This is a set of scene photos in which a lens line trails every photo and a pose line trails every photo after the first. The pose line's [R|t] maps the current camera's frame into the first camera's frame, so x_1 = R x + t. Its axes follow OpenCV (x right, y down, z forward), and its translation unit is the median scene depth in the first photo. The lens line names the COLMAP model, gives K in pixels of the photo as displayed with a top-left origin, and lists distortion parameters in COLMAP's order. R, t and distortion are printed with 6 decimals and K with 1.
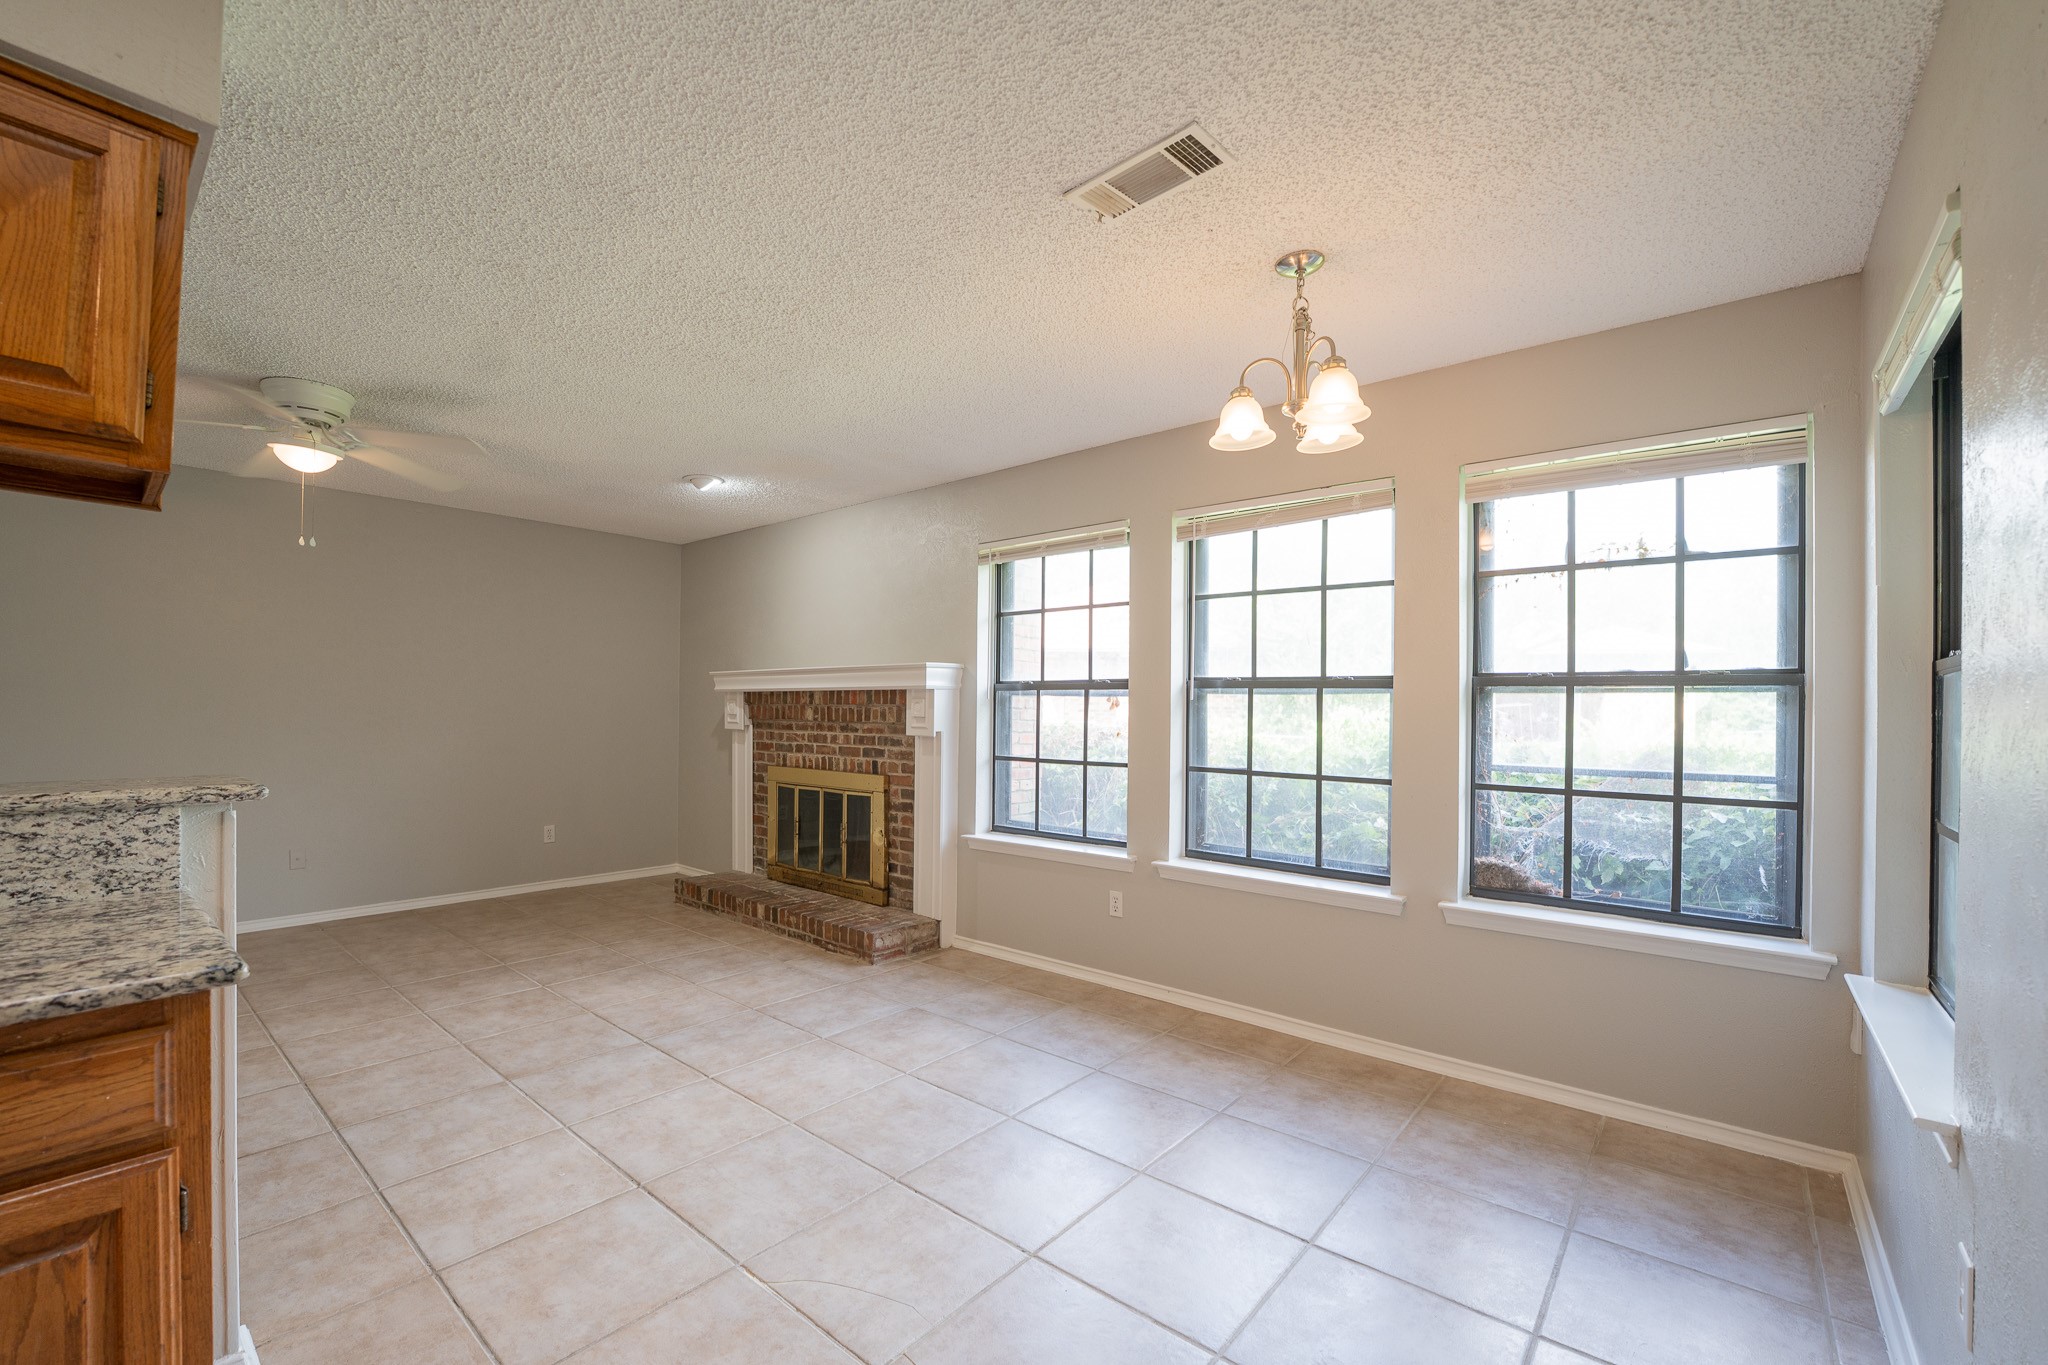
lens RADIAL K [[849.5, 0, 1018.2], [0, 849.5, 699.1], [0, 0, 1]] dist [-0.021538, -0.000102]
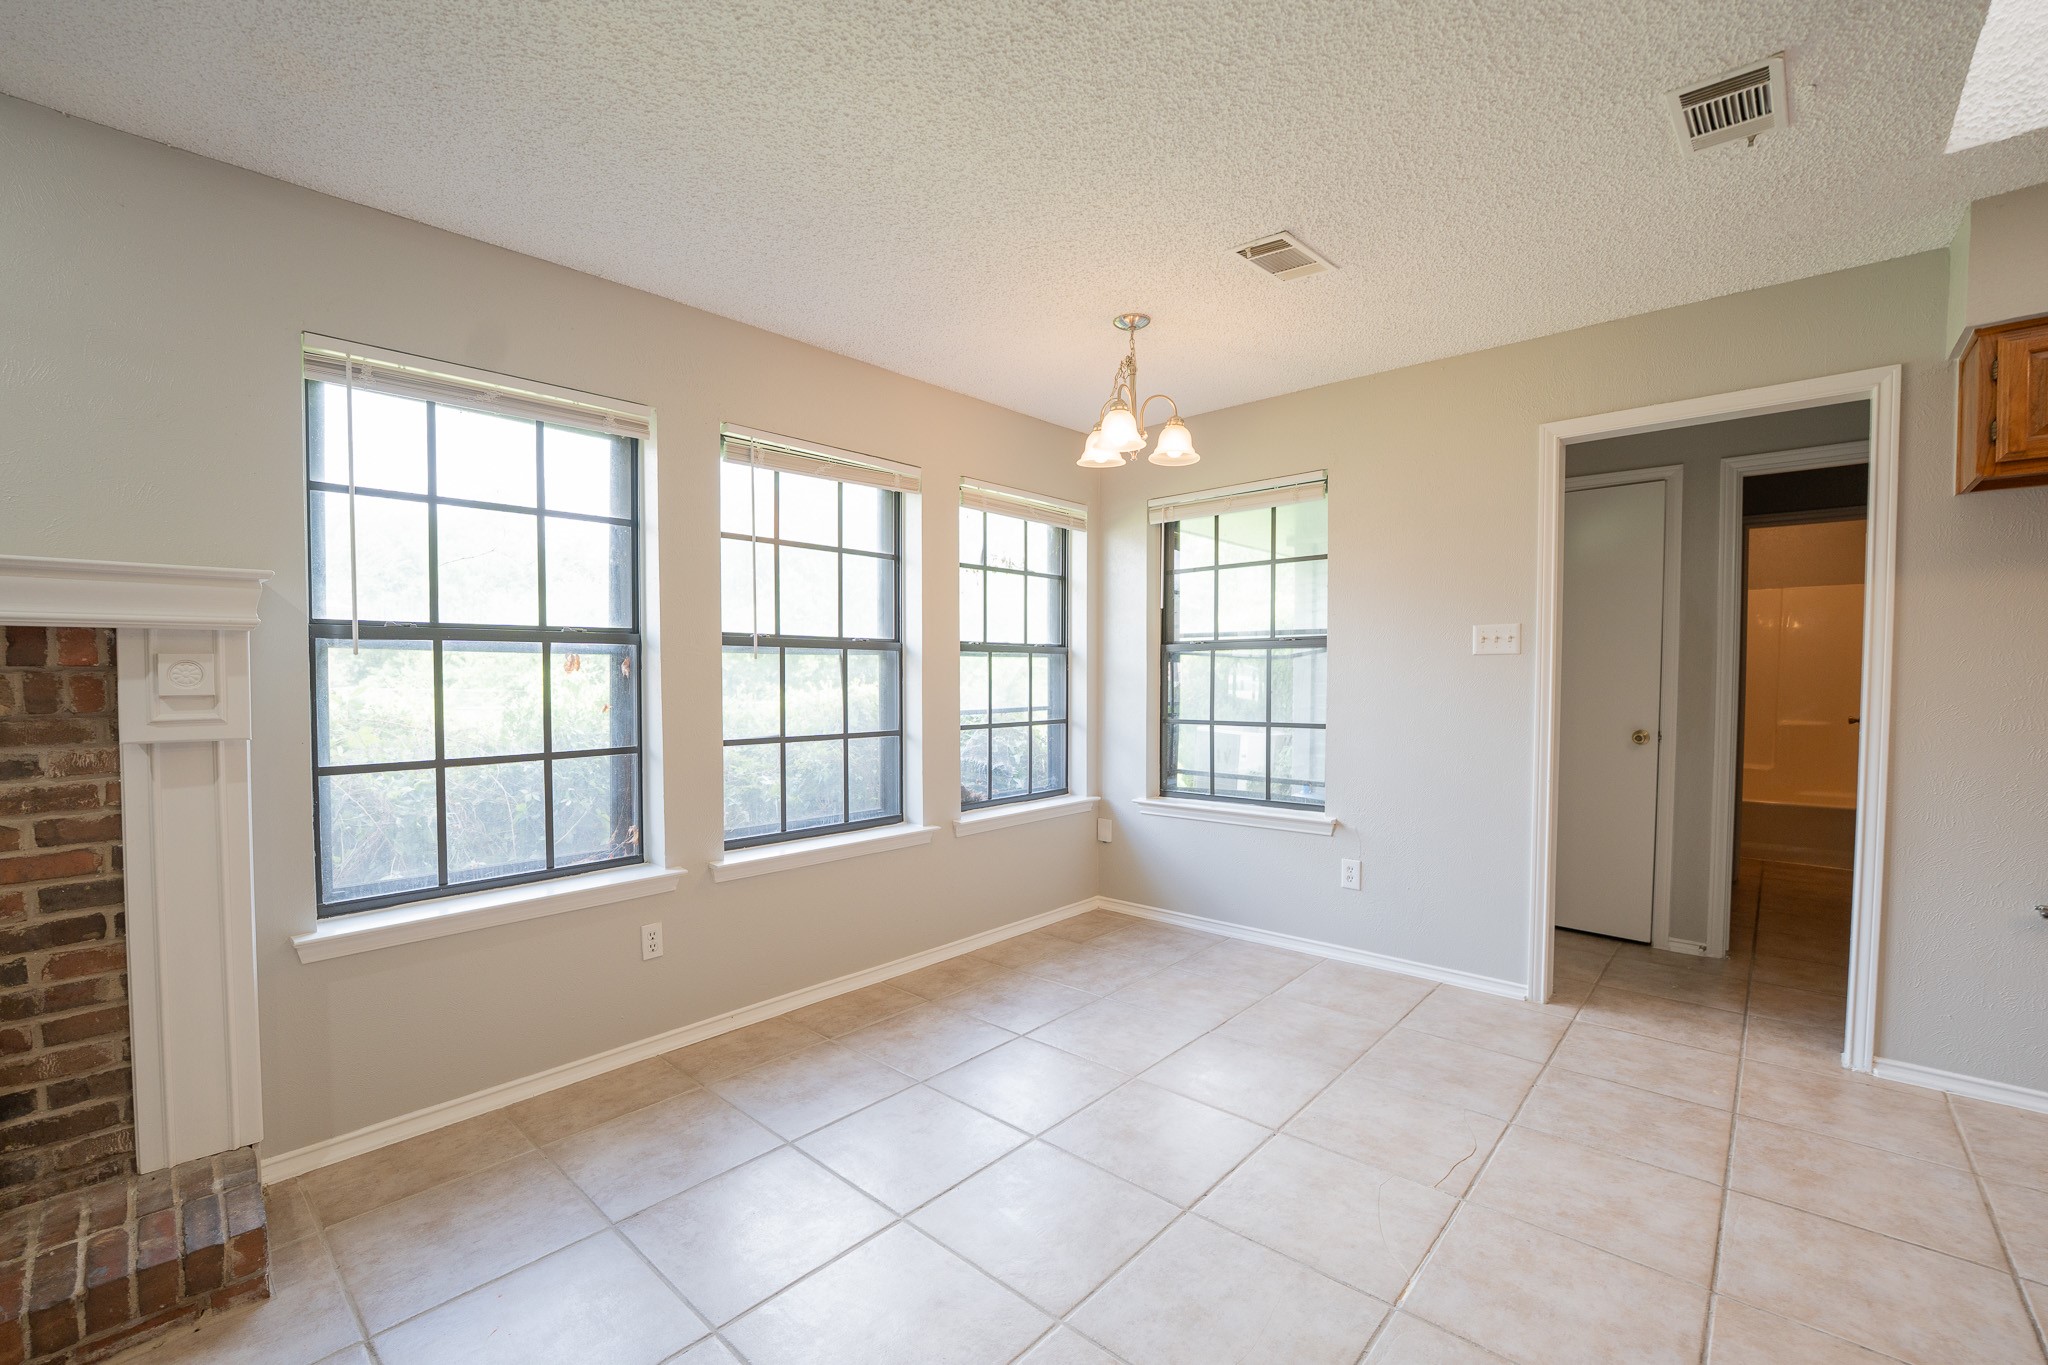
lens RADIAL K [[849.5, 0, 1018.2], [0, 849.5, 699.1], [0, 0, 1]] dist [-0.021538, -0.000102]
pose [[0.041812, -0.047627, 0.997990, -0.614526], [-0.013641, 0.998743, 0.048235, -0.004192], [-0.999032, -0.015630, 0.041110, 0.698733]]
